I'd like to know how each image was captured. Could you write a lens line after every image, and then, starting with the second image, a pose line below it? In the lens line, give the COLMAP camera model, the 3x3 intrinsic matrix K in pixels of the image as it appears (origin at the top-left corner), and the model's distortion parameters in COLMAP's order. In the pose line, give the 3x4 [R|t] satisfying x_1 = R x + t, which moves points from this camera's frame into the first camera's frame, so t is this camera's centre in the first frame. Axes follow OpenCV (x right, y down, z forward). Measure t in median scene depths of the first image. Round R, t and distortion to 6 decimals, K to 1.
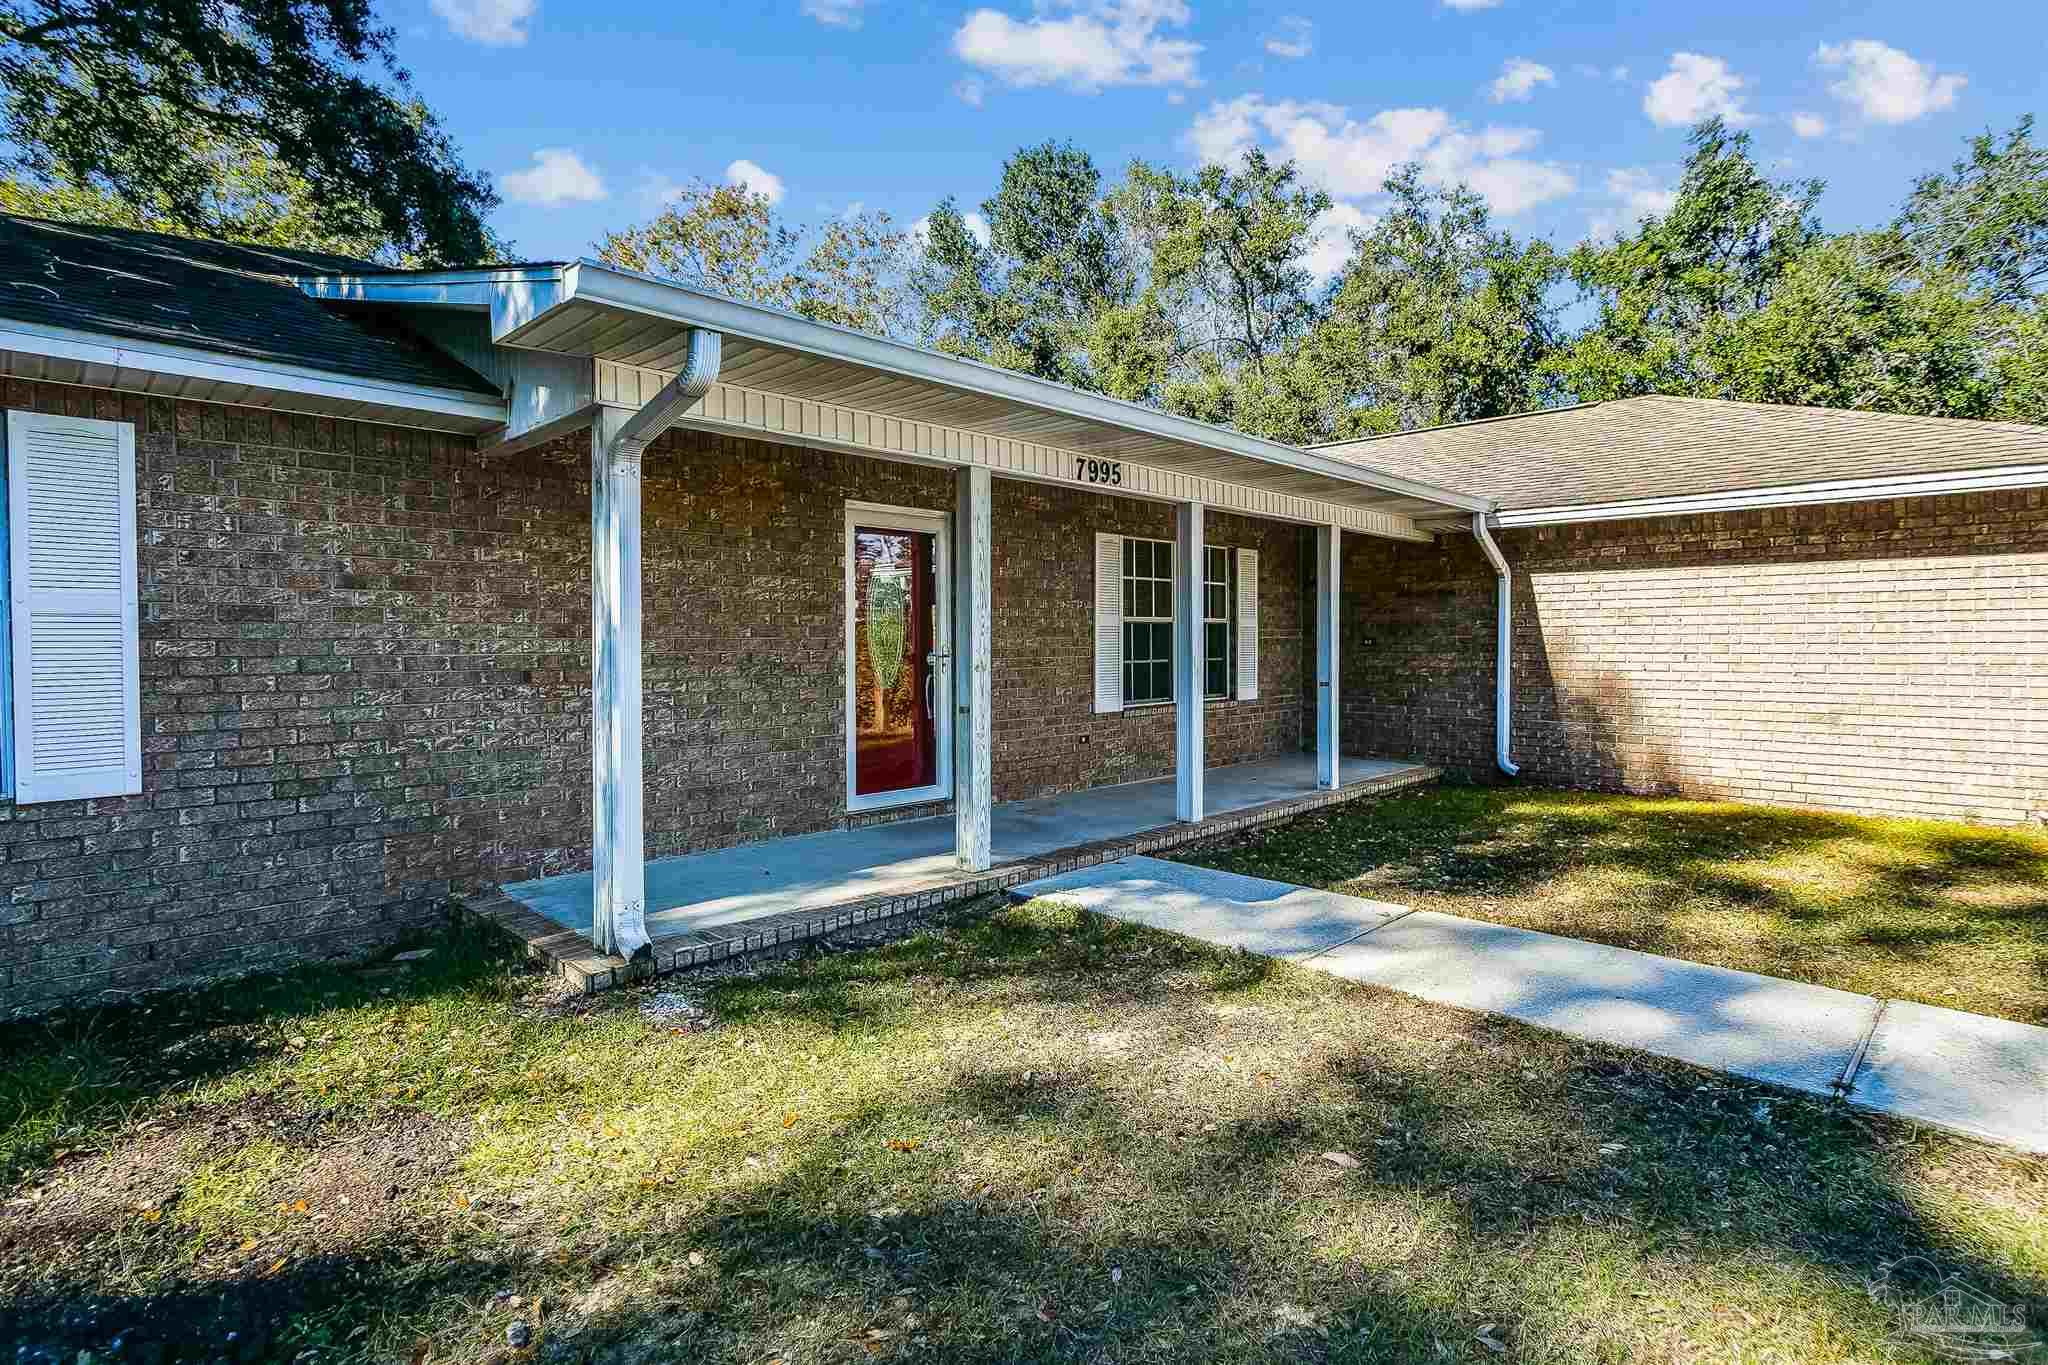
lens RADIAL K [[998.0, 0, 1007.3], [0, 998.0, 645.7], [0, 0, 1]] dist [-0.001198, 0.000074]
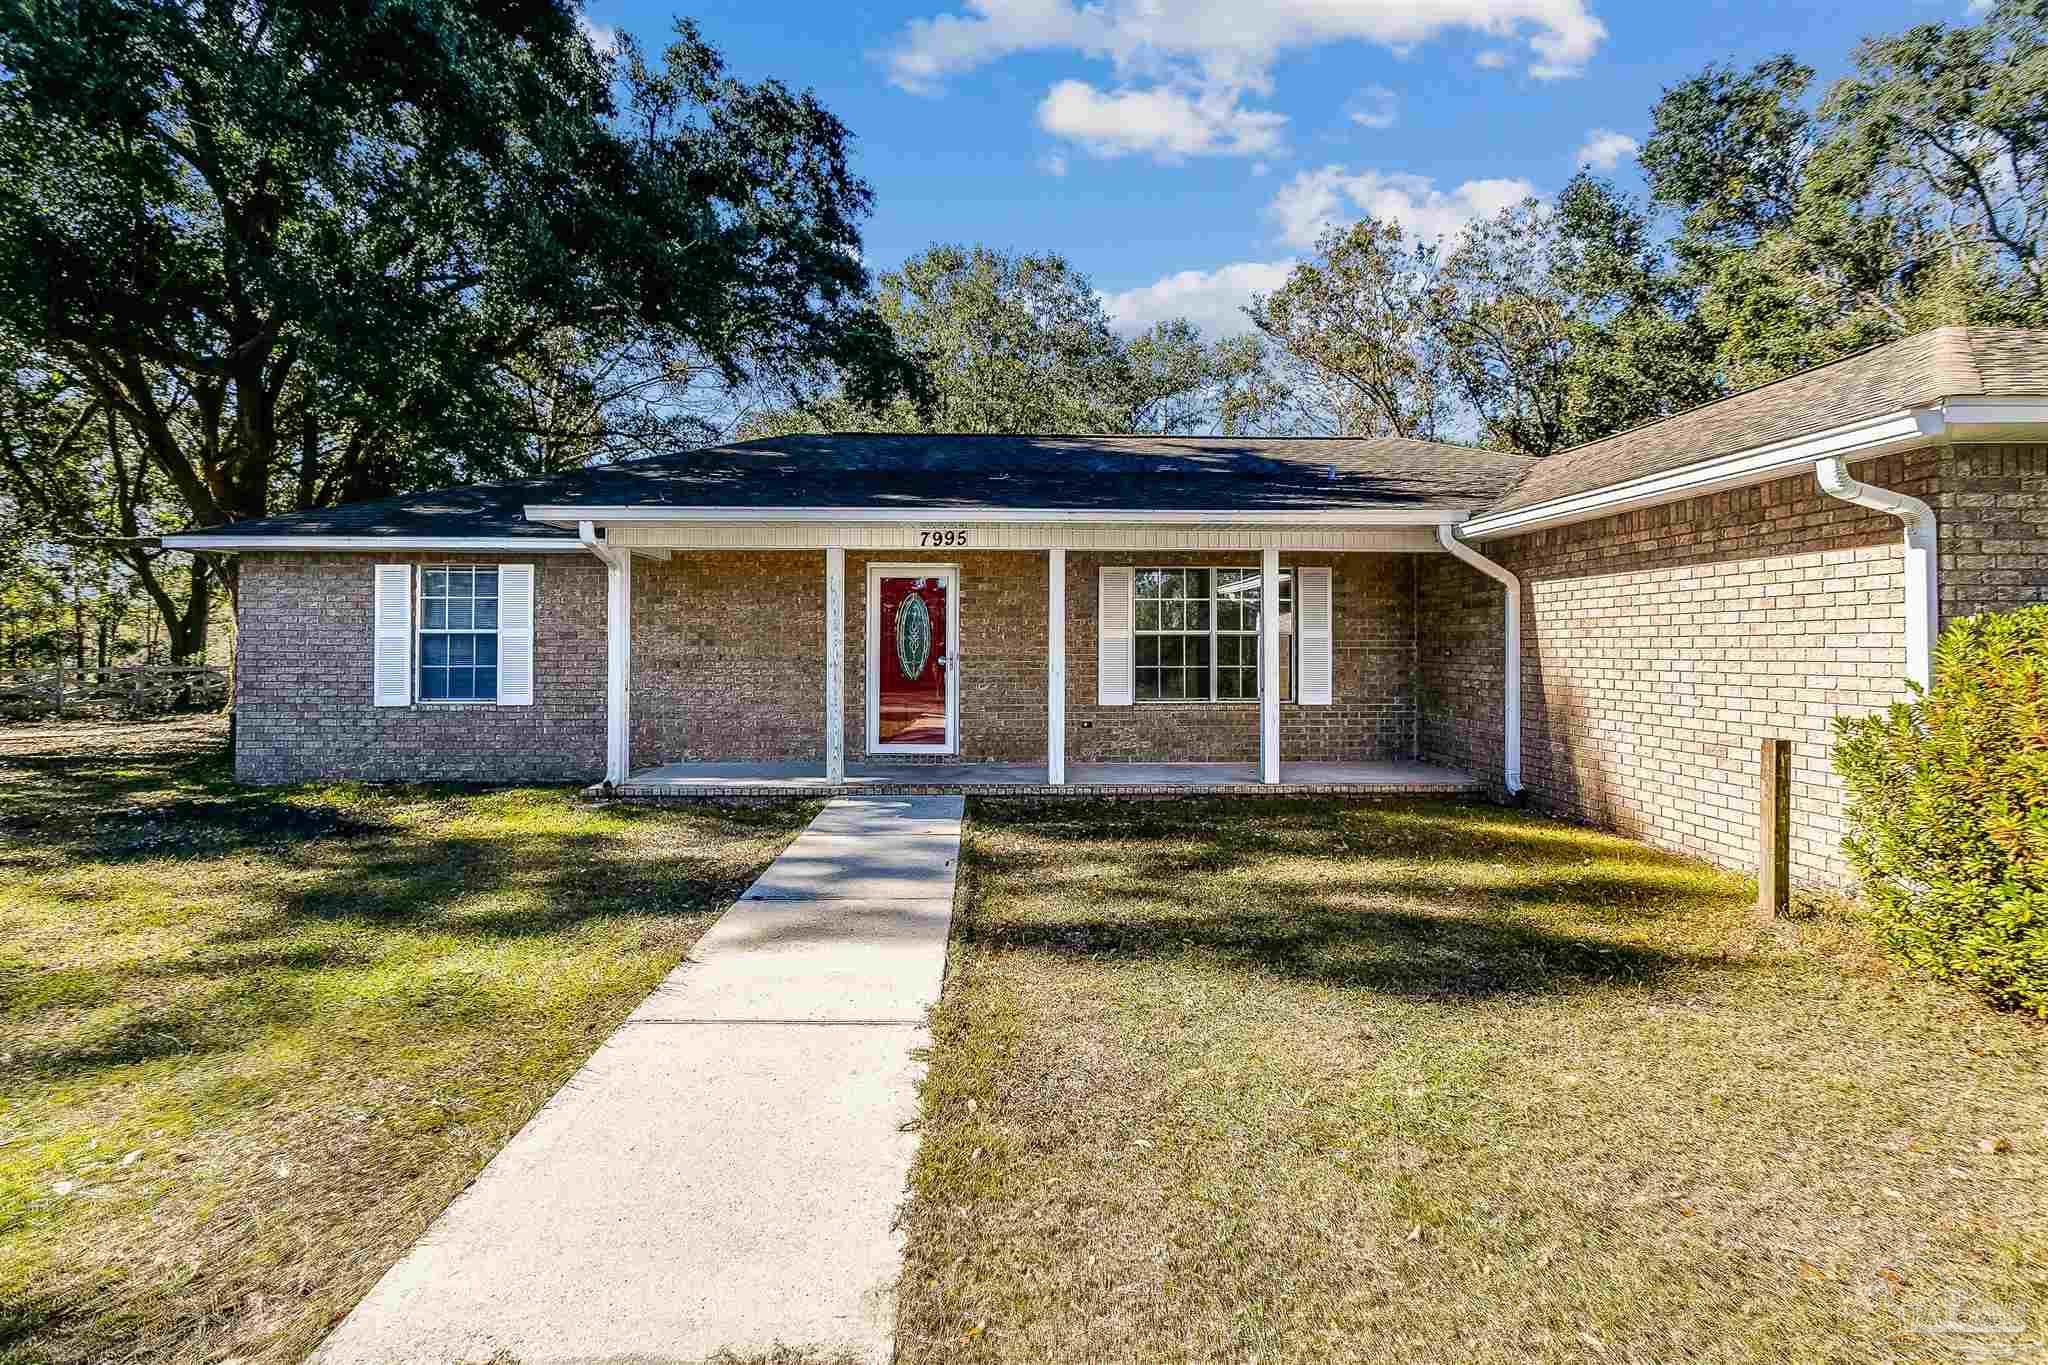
lens RADIAL K [[962.2, 0, 1023.4], [0, 962.2, 637.2], [0, 0, 1]] dist [0.002987, 0.000777]
pose [[0.733243, -0.000085, -0.679967, 0.866496], [-0.008931, 0.999913, -0.009756, -0.007959], [0.679908, 0.013227, 0.733178, 0.010092]]
